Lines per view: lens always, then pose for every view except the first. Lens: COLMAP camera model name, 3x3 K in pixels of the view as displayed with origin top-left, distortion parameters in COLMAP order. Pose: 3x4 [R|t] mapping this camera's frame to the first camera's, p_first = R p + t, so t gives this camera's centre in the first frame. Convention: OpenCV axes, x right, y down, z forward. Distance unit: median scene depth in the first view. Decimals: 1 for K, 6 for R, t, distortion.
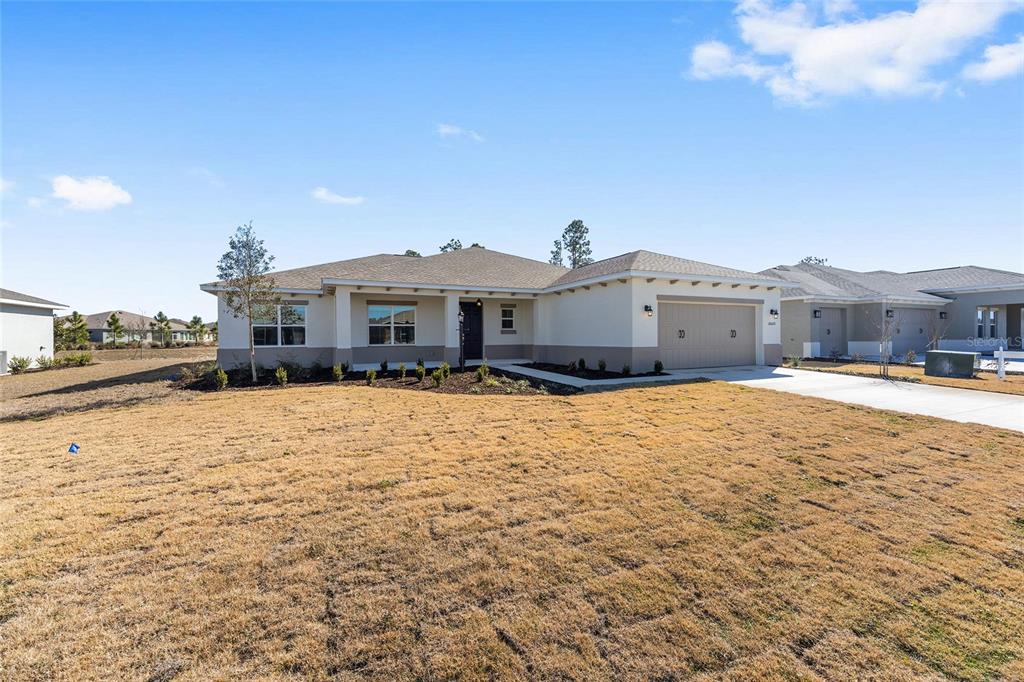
lens RADIAL K [[410.1, 0, 517.5], [0, 410.1, 342.2], [0, 0, 1]] dist [-0.002824, 0.001086]
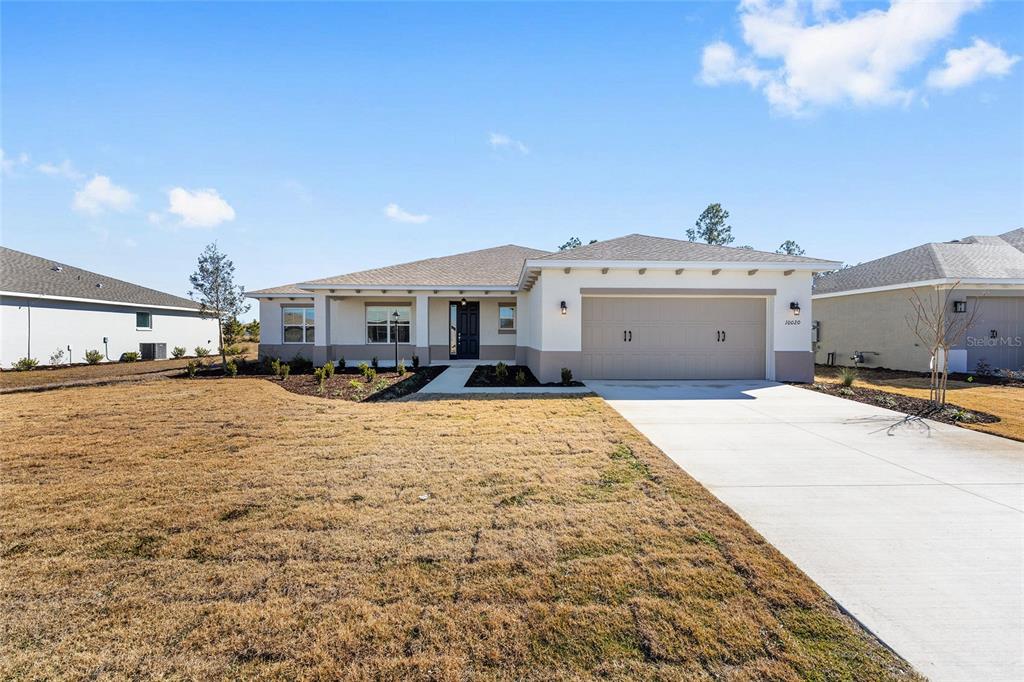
lens RADIAL K [[410.1, 0, 515.4], [0, 410.1, 336.1], [0, 0, 1]] dist [-0.002824, 0.001086]
pose [[0.919988, 0.009537, -0.391831, 0.394549], [-0.014617, 0.999843, -0.009982, -0.006427], [0.391674, 0.014911, 0.919983, 0.140359]]
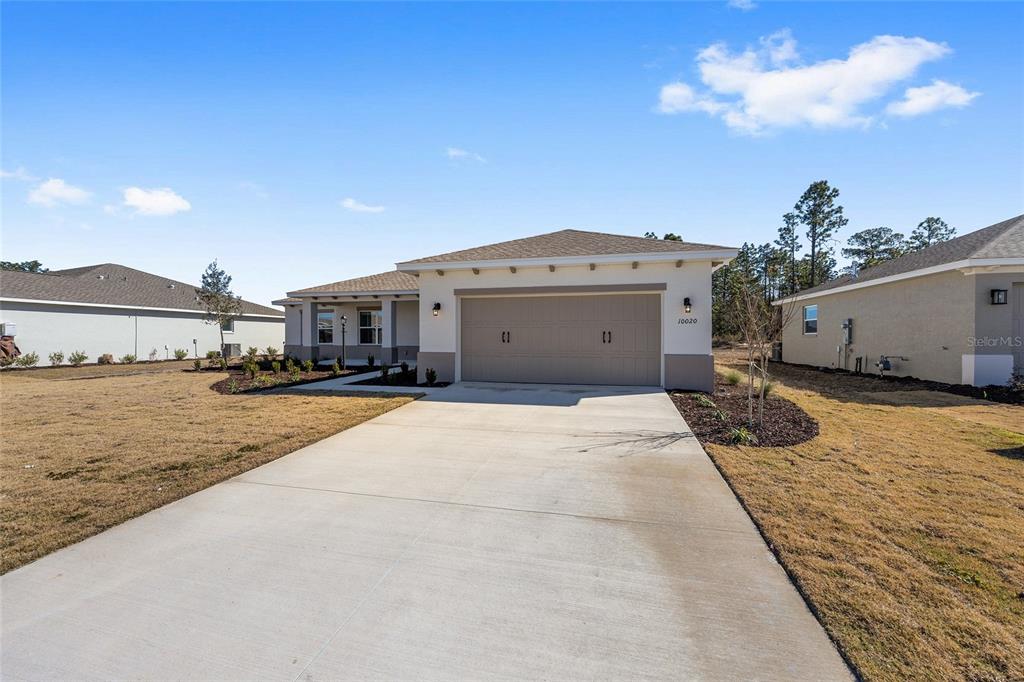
lens RADIAL K [[410.1, 0, 514.5], [0, 410.1, 338.8], [0, 0, 1]] dist [-0.002824, 0.001086]
pose [[0.784556, 0.009756, -0.619981, 0.688199], [-0.014826, 0.999886, -0.003028, -0.011027], [0.619881, 0.011567, 0.784611, 0.310694]]
